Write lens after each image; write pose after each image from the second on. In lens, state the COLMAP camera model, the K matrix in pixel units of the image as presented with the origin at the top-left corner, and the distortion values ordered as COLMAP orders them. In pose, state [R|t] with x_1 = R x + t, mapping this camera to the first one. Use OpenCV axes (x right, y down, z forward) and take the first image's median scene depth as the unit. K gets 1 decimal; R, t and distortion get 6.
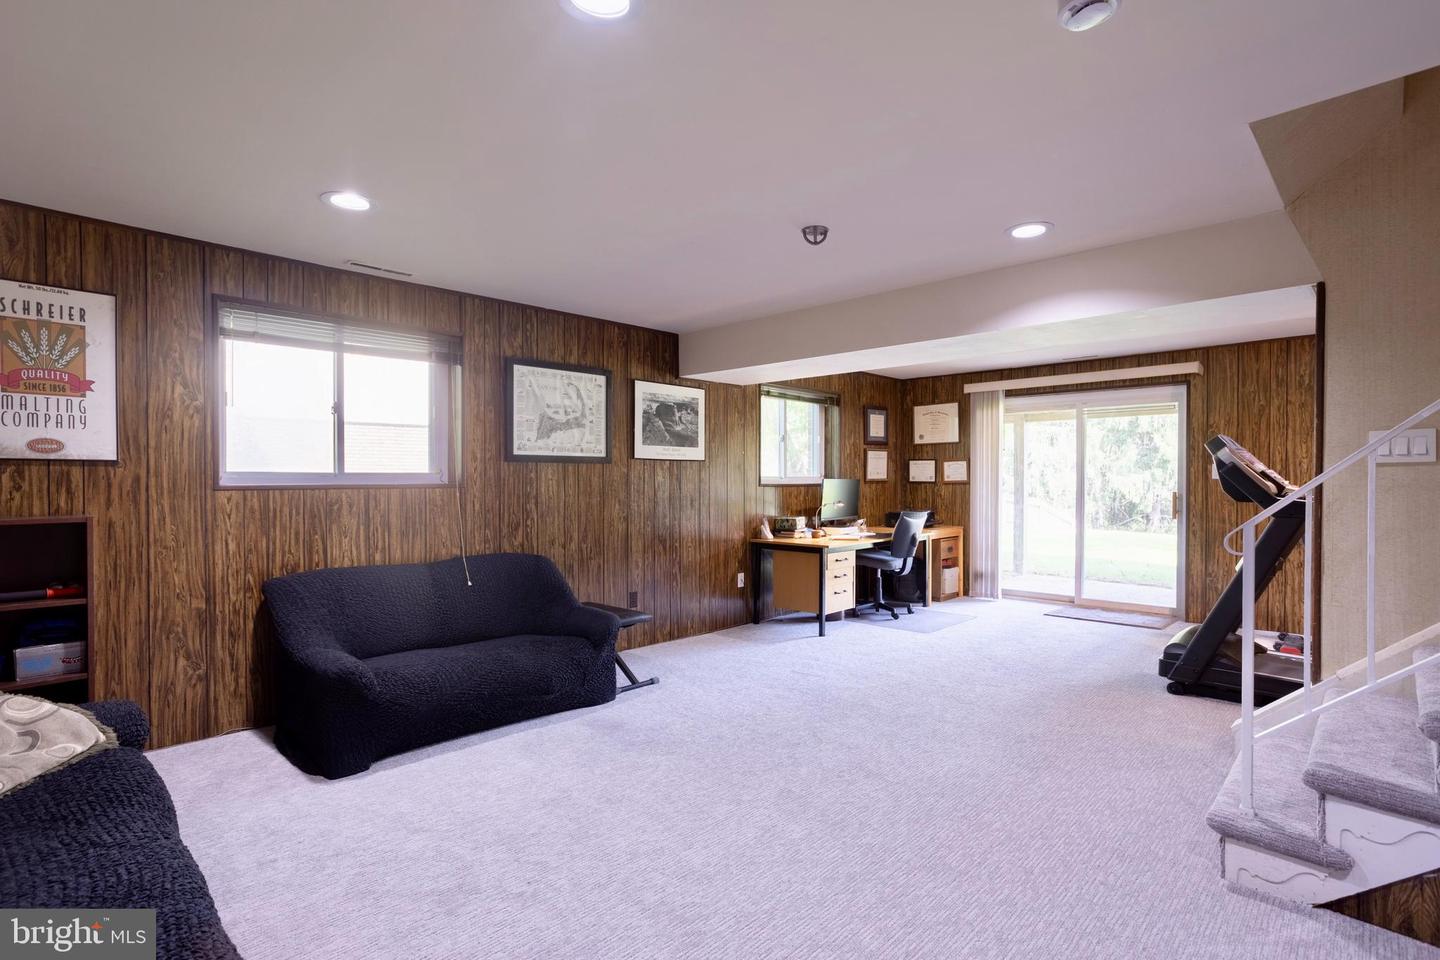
lens RADIAL K [[722.2, 0, 720.0], [0, 722.2, 480.0], [0, 0, 1]] dist [0.000058, -0.000002]
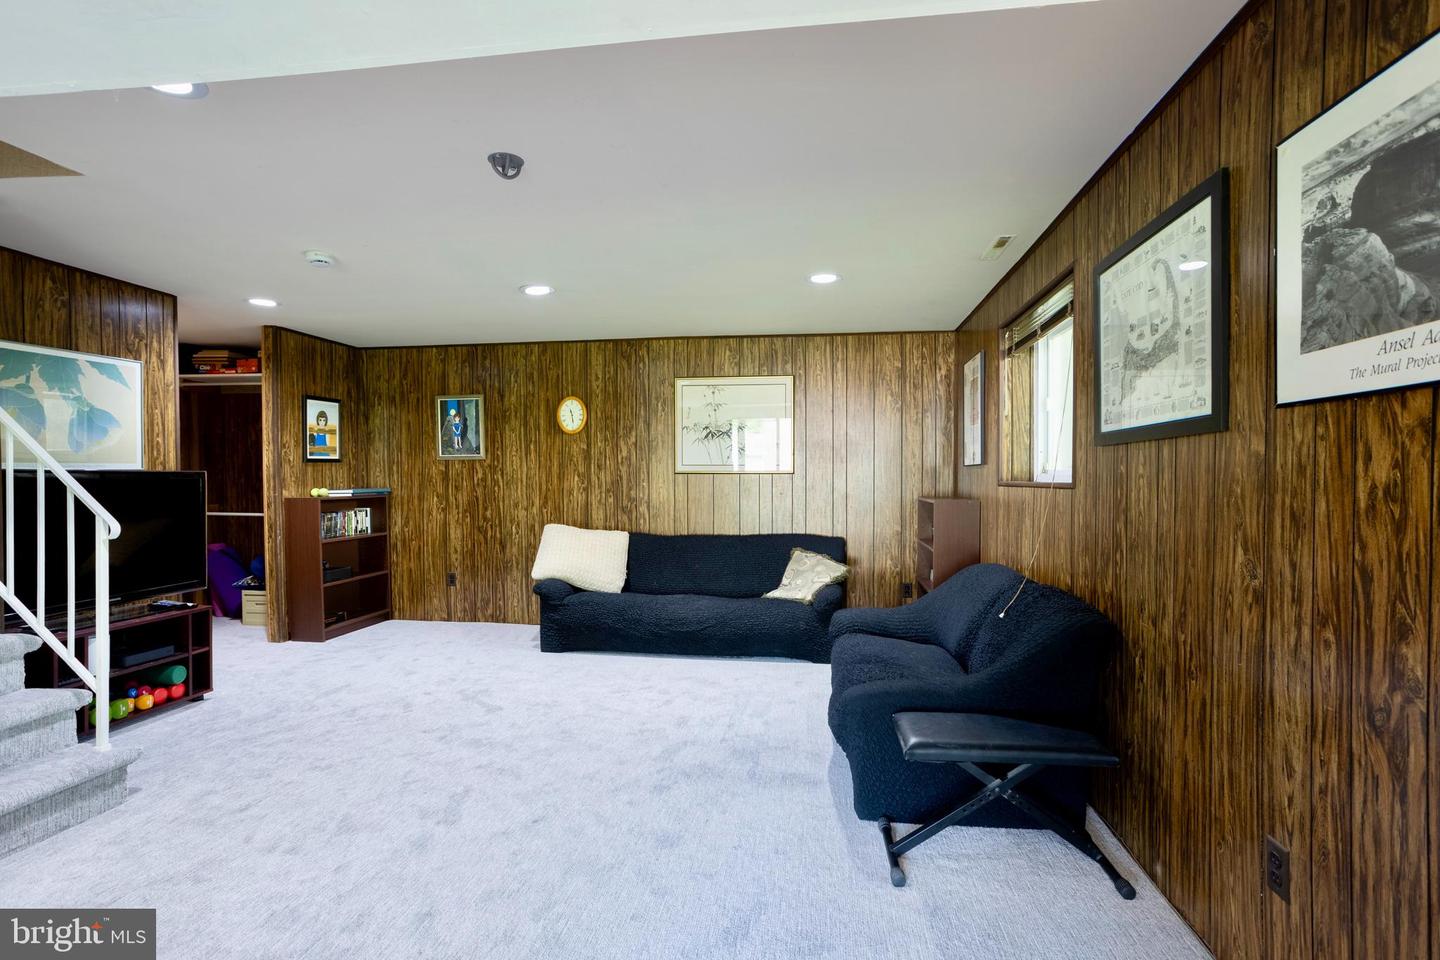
lens RADIAL K [[679.6, 0, 720.0], [0, 679.6, 480.0], [0, 0, 1]] dist [0.000102, 0.000034]
pose [[-0.809321, -0.000329, -0.587366, 0.239075], [-0.003191, 0.999988, 0.003838, 0.000803], [0.587357, 0.004980, -0.809312, 1.098886]]
